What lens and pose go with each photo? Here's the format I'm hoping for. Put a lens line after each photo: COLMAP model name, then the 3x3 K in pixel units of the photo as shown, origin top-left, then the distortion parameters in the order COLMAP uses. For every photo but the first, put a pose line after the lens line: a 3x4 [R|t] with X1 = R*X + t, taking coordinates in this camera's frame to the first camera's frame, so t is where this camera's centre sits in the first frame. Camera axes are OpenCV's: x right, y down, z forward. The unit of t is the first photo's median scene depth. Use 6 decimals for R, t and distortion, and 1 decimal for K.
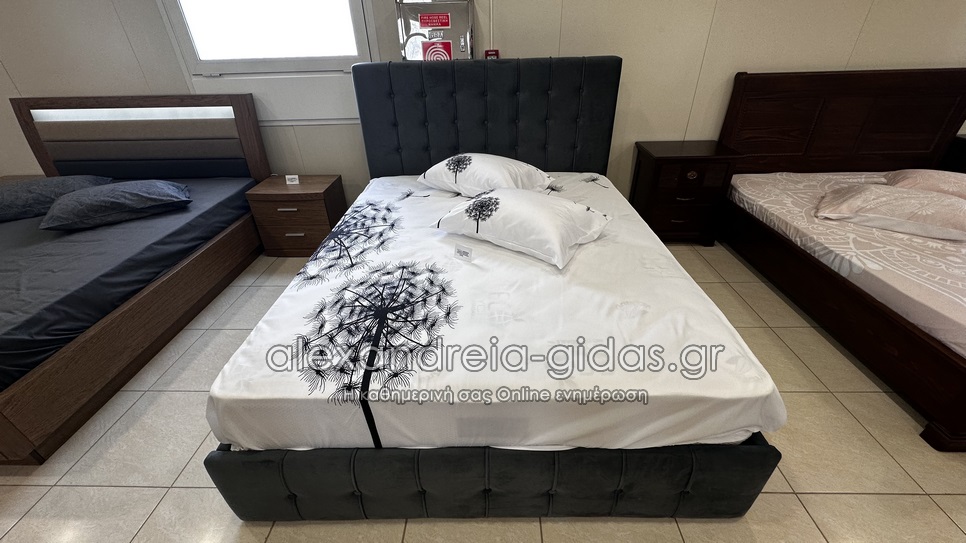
lens RADIAL K [[384.9, 0, 476.3], [0, 384.9, 270.5], [0, 0, 1]] dist [-0.003620, 0.000823]
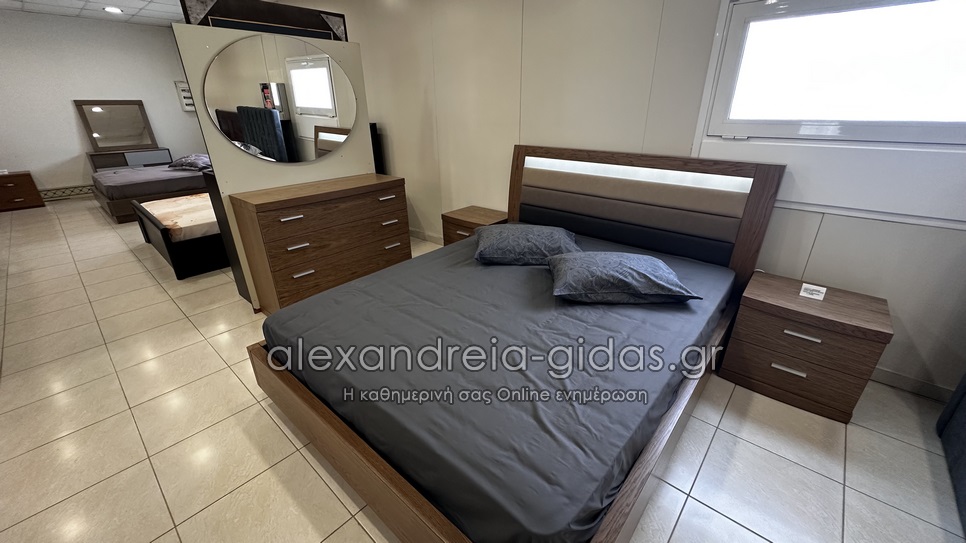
lens RADIAL K [[384.9, 0, 481.4], [0, 384.9, 276.2], [0, 0, 1]] dist [-0.003620, 0.000823]
pose [[0.761901, 0.276790, -0.585572, -0.573148], [-0.339671, 0.940541, 0.002624, -0.071311], [0.551480, 0.196902, 0.810616, 0.139952]]
